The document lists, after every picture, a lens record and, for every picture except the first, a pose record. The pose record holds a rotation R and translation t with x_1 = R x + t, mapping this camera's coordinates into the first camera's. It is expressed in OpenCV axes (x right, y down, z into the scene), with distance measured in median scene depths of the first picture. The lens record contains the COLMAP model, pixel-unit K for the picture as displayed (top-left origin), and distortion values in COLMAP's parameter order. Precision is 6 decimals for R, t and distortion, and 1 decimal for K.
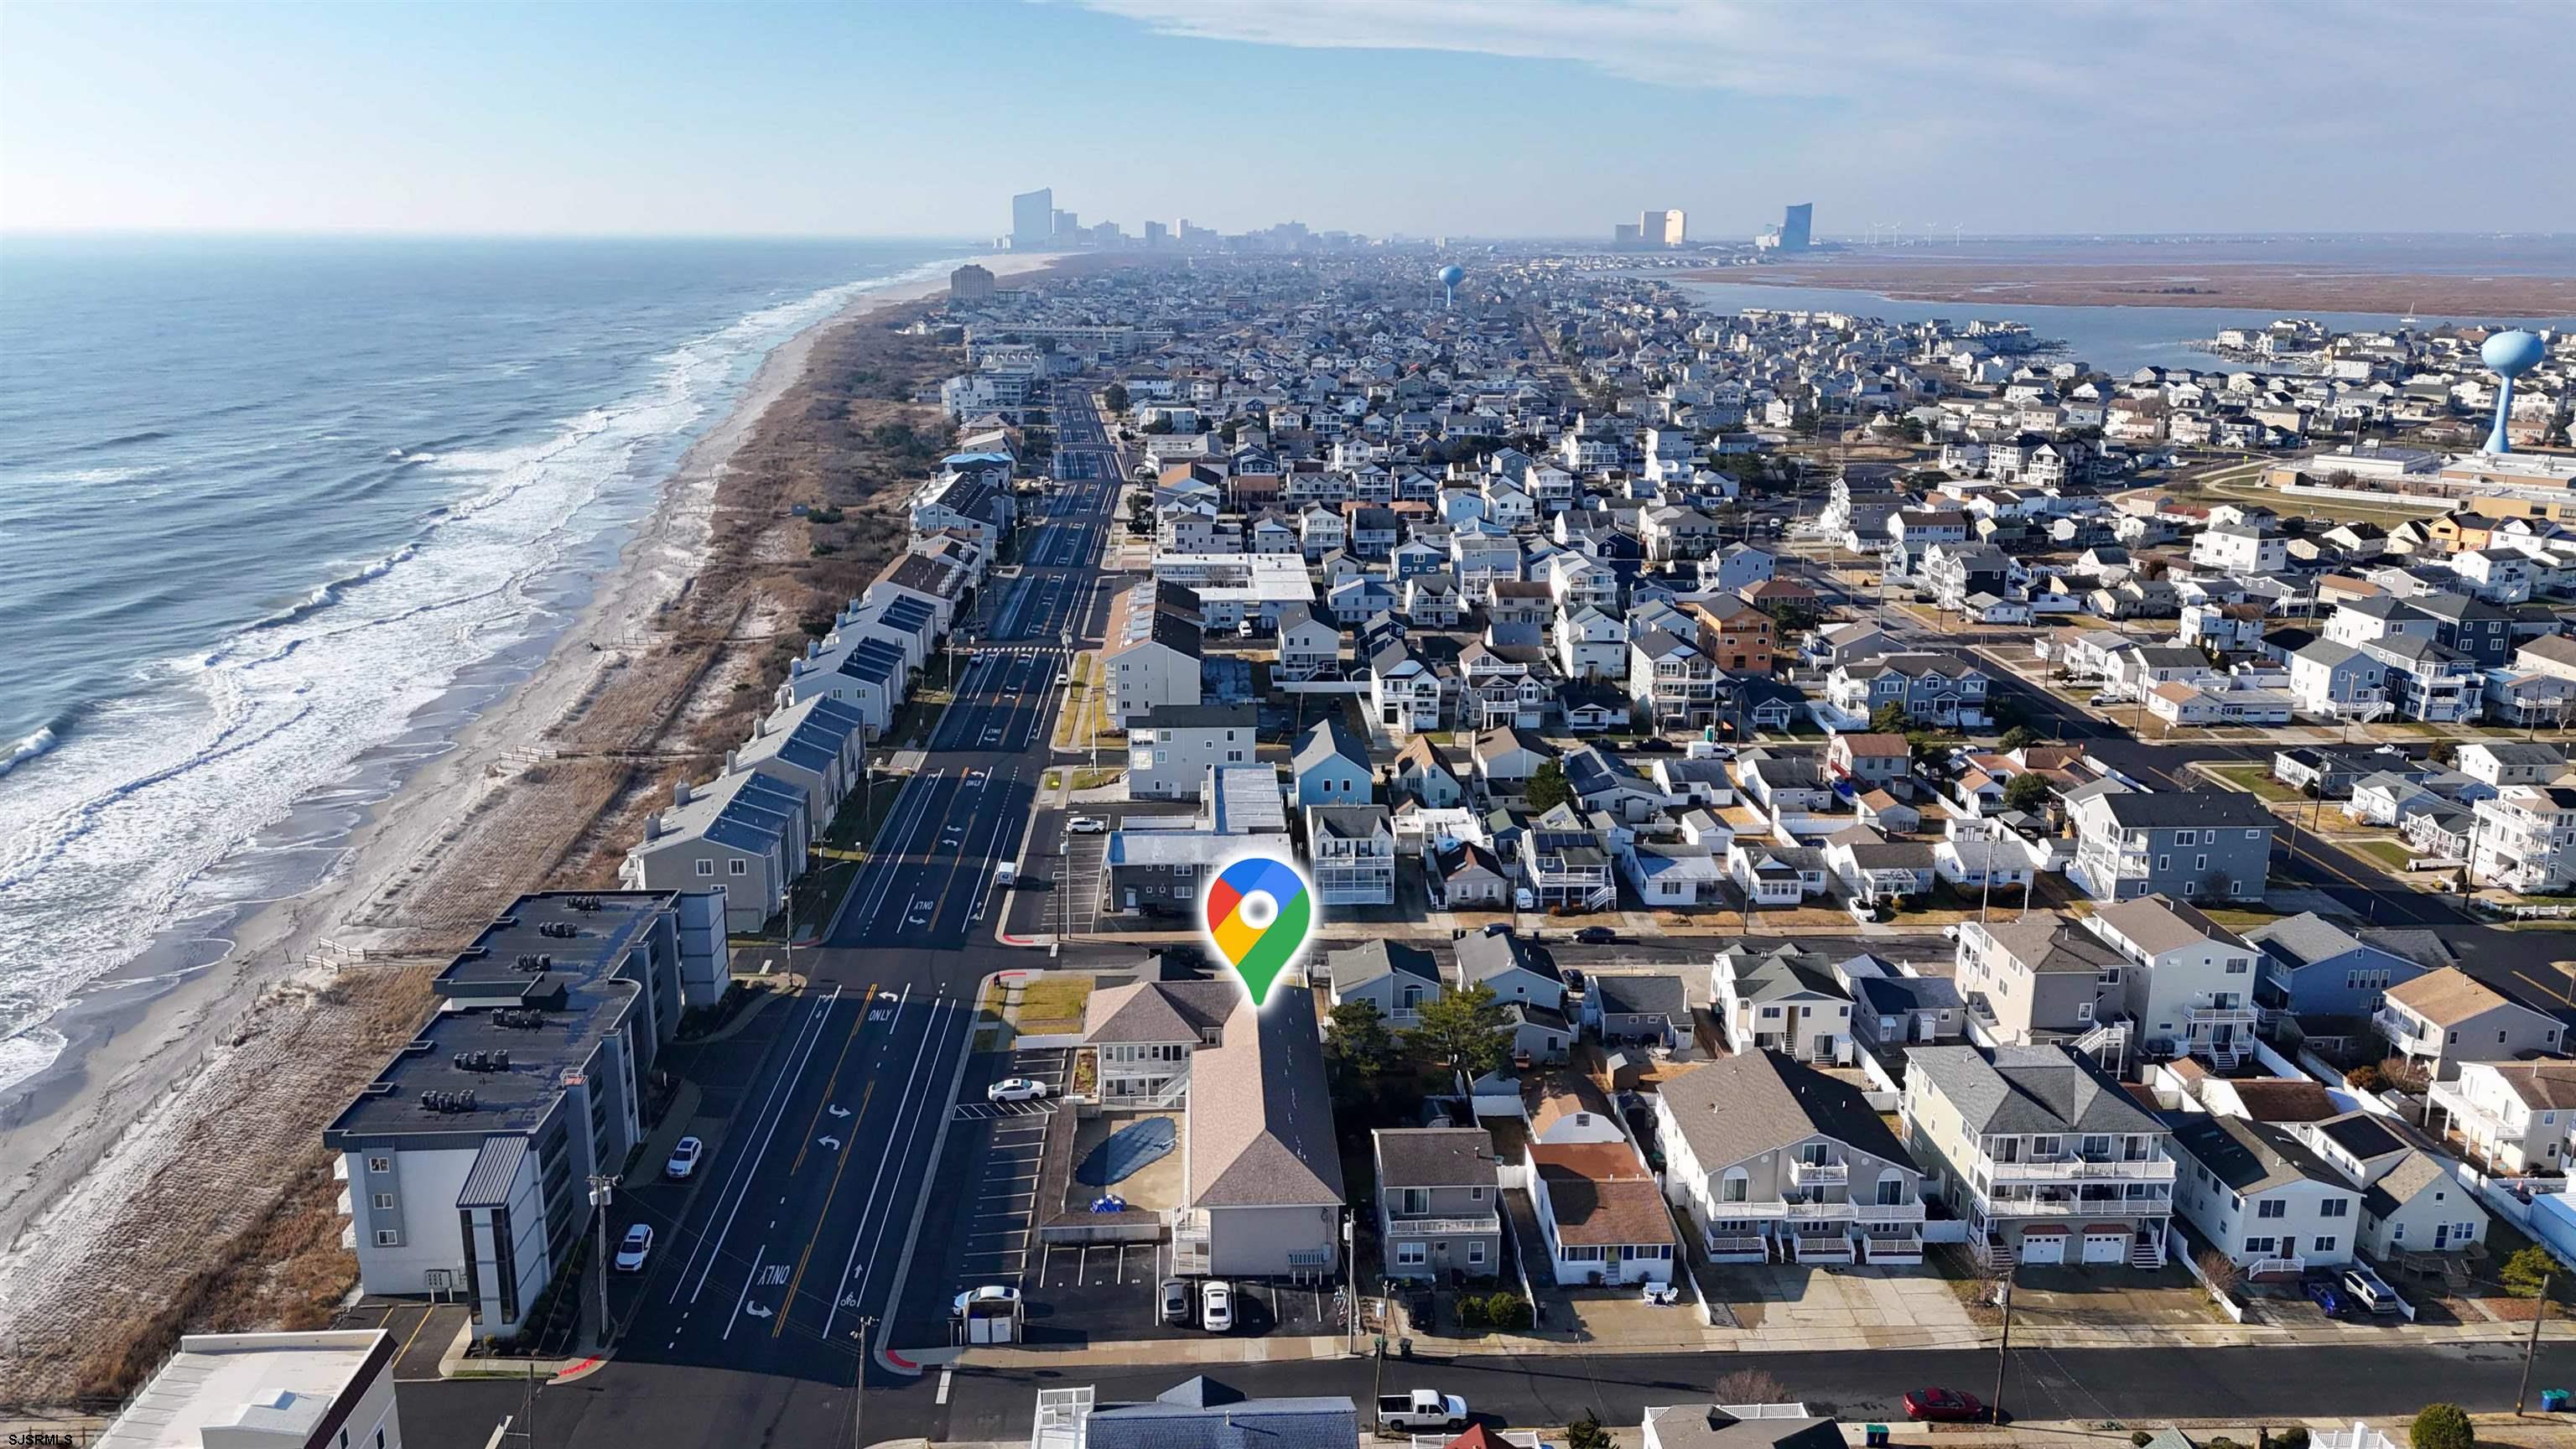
lens RADIAL K [[1862.2, 0, 1288.0], [0, 1862.2, 724.5], [0, 0, 1]] dist [0.033235, 0.000693]
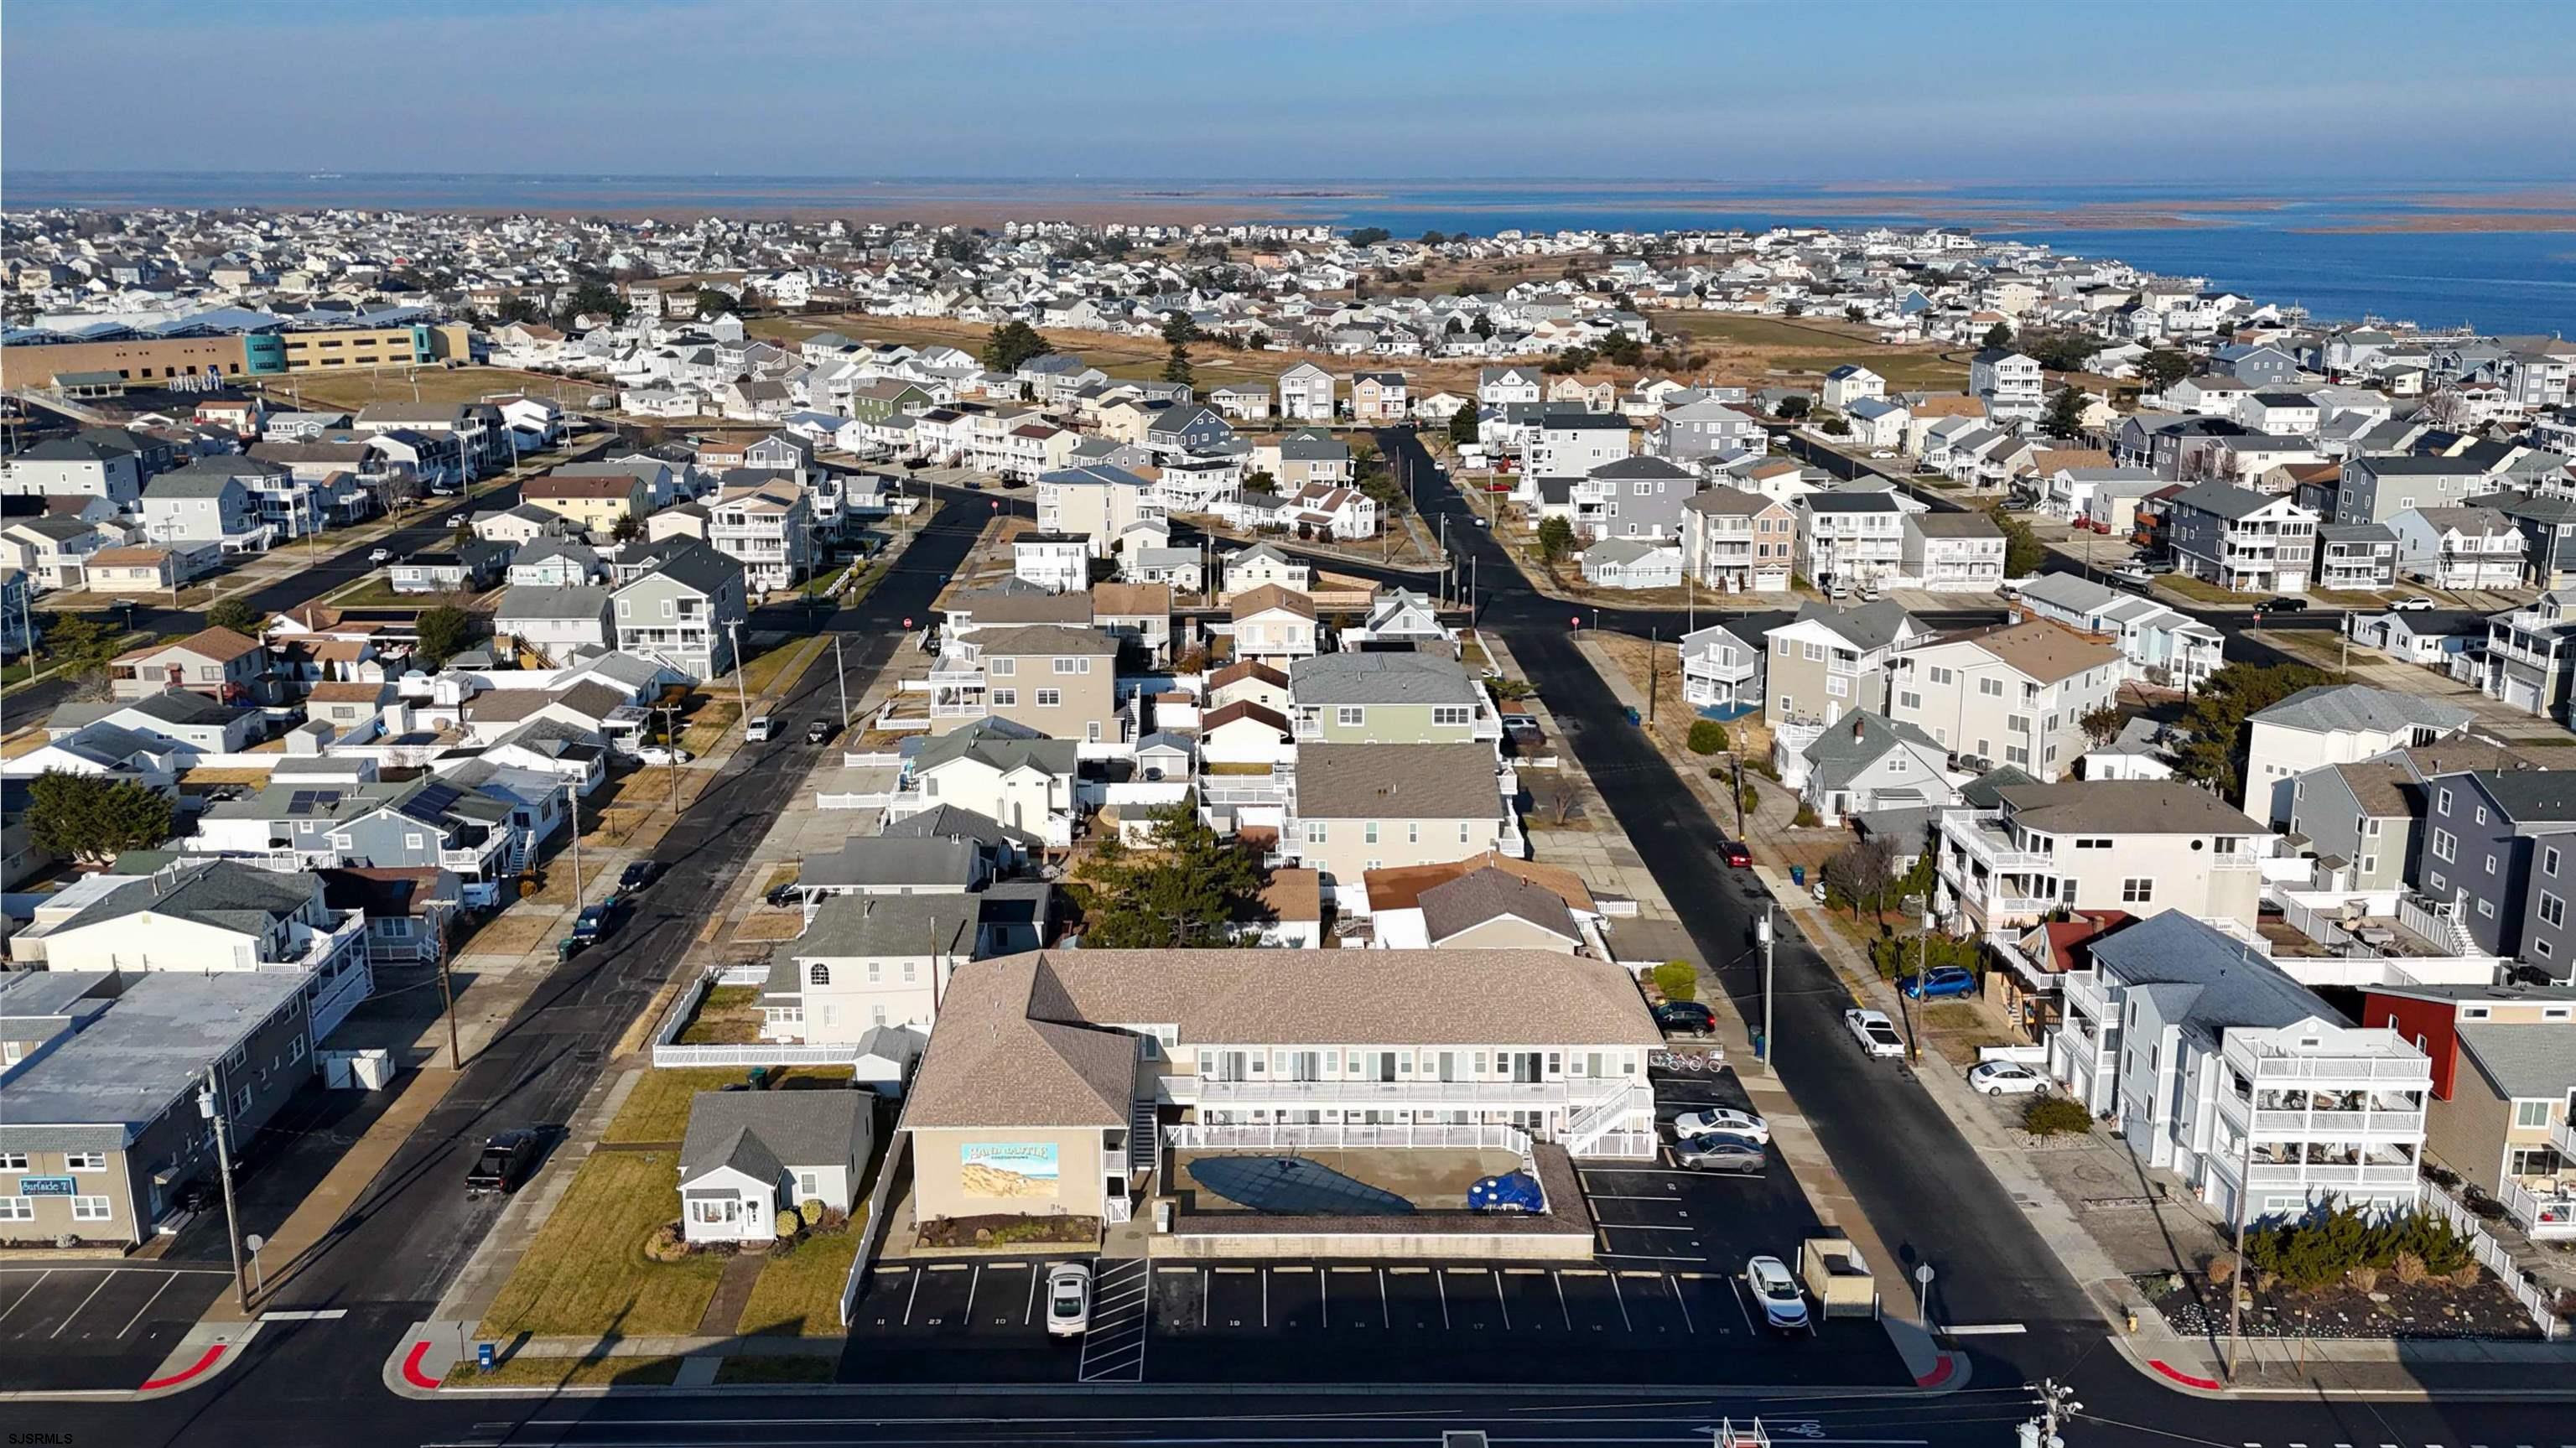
lens RADIAL K [[2022.7, 0, 1288.0], [0, 2022.7, 724.0], [0, 0, 1]] dist [0.042645, -0.012037]
pose [[0.024322, -0.268258, 0.963040, -0.542263], [0.260995, 0.931620, 0.252914, -0.063997], [-0.965034, 0.245198, 0.092673, 0.726530]]
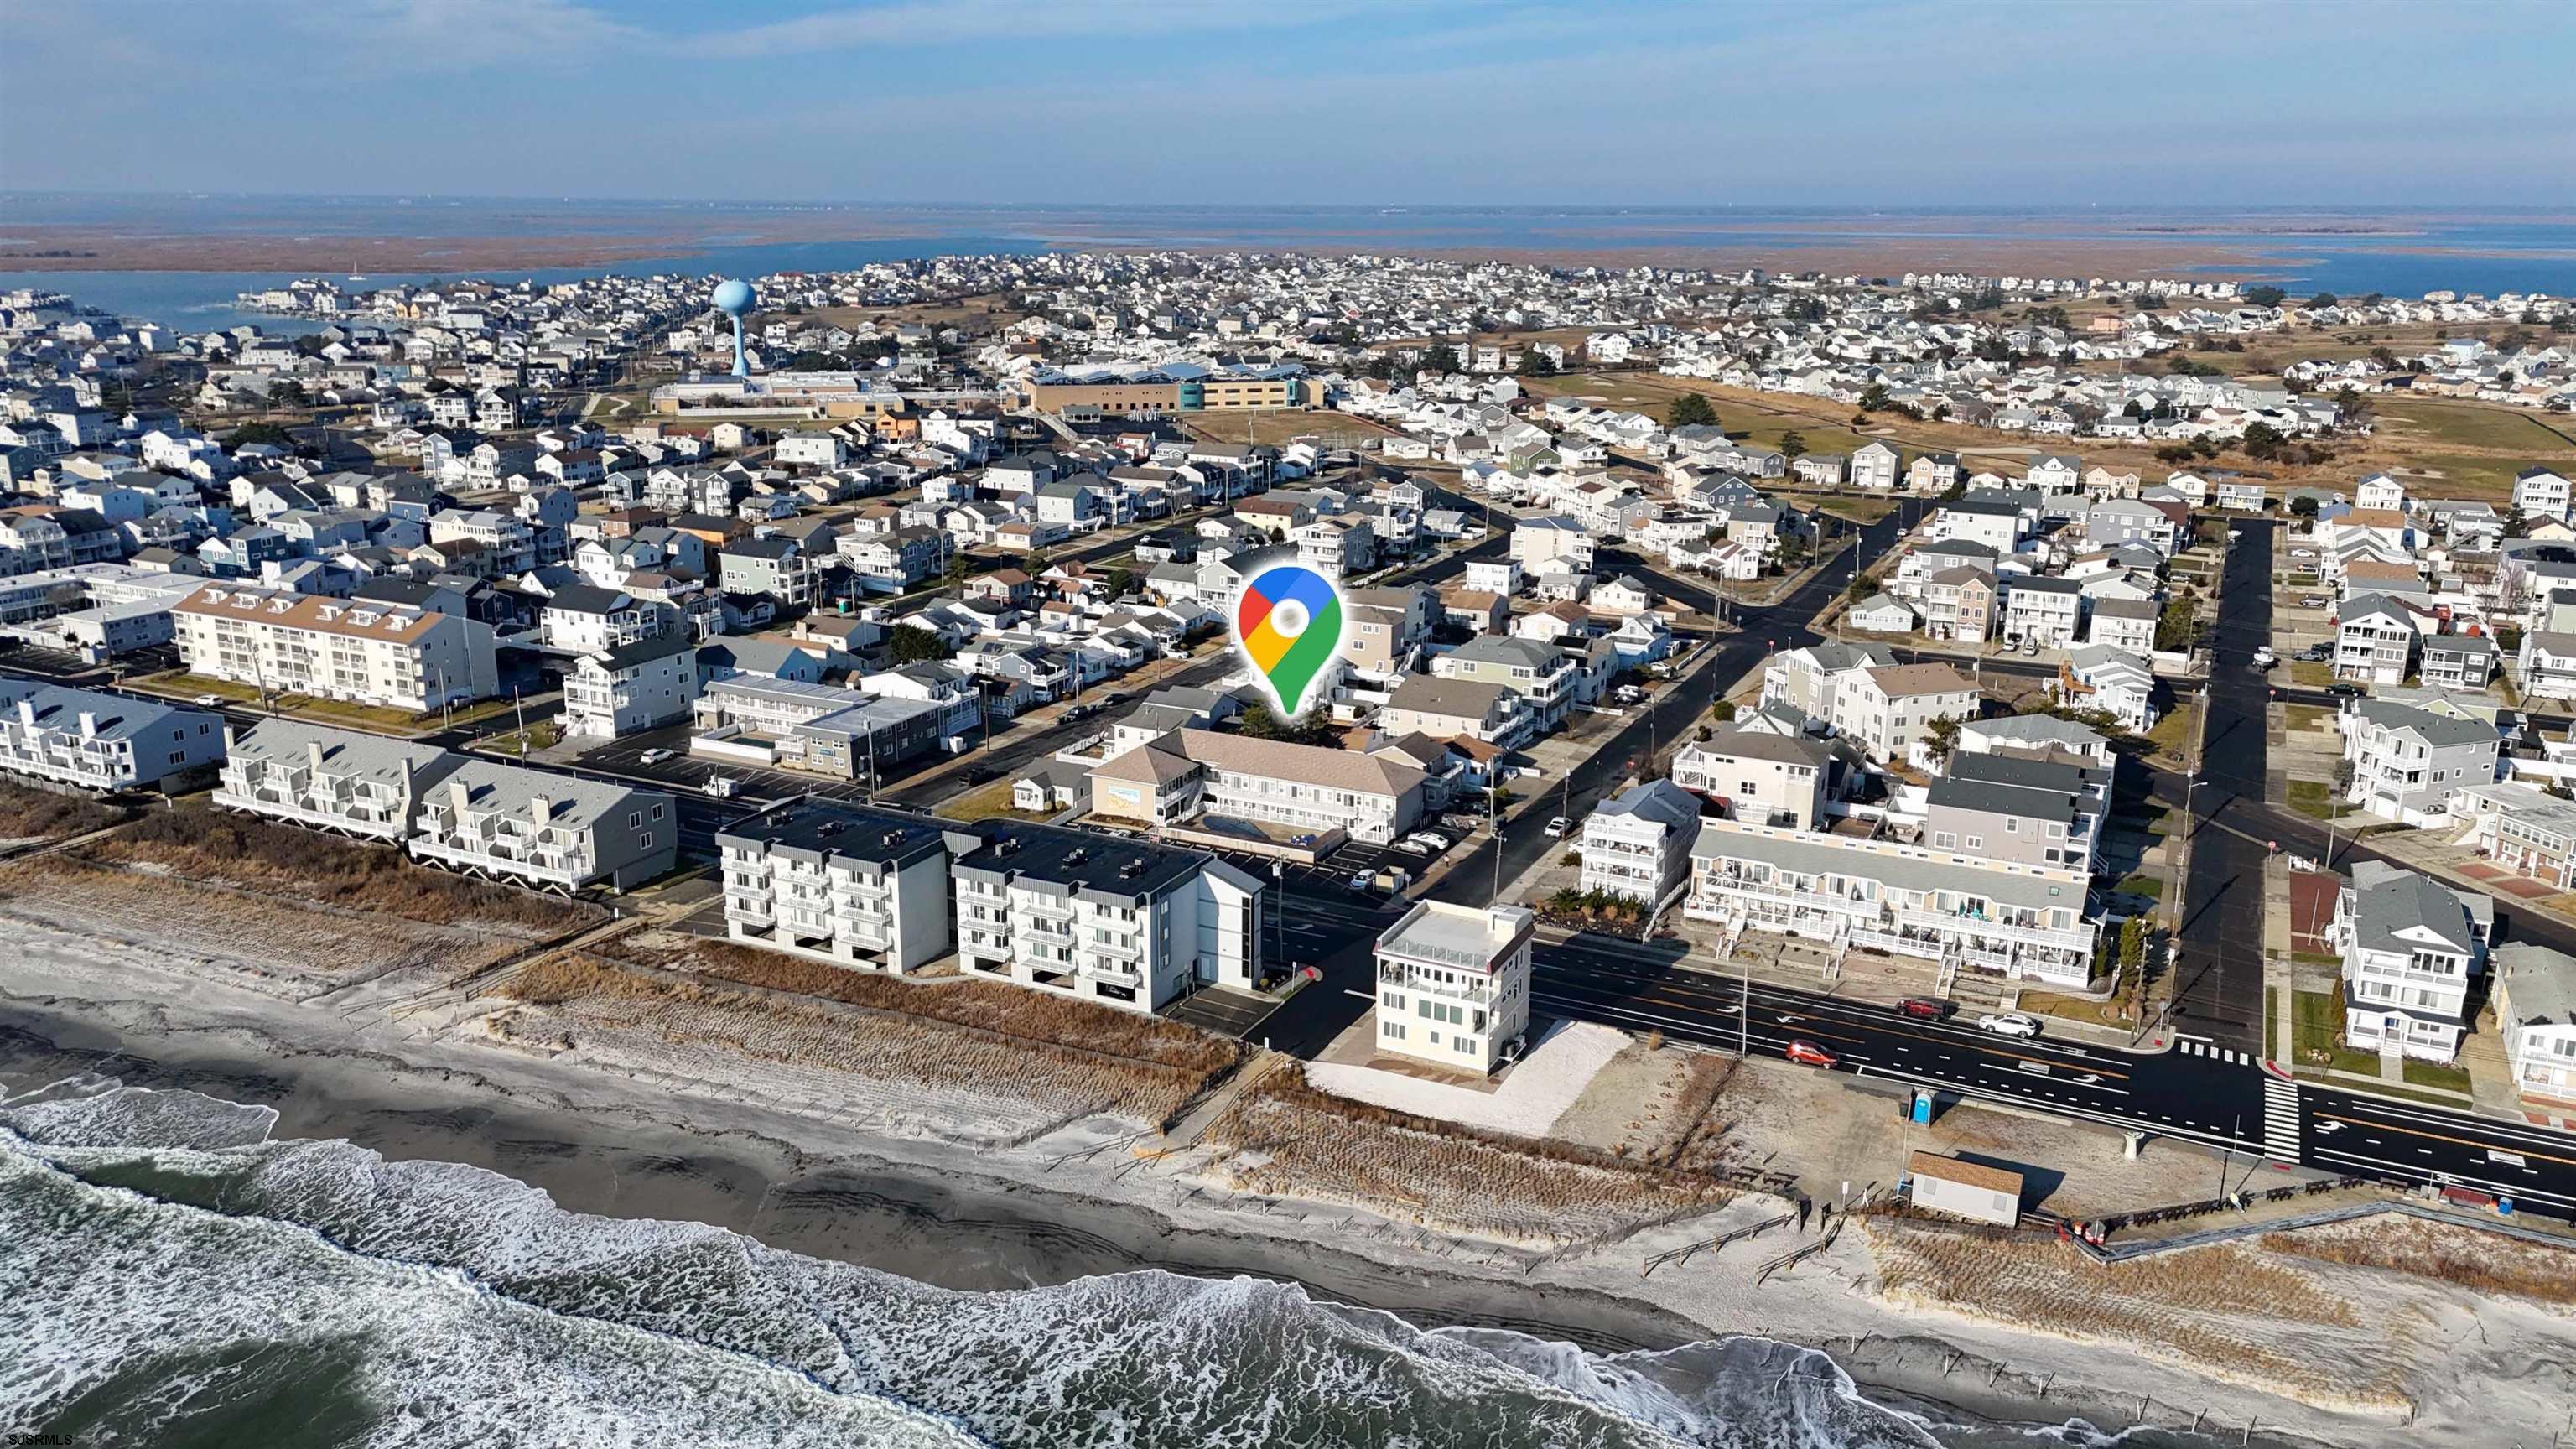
lens RADIAL K [[1905.4, 0, 1288.0], [0, 1905.4, 724.5], [0, 0, 1]] dist [0.152915, -0.203262]
pose [[0.481413, -0.232377, 0.845129, -1.055320], [0.226649, 0.964425, 0.136072, -0.036916], [-0.846683, 0.126041, 0.516954, 0.140753]]
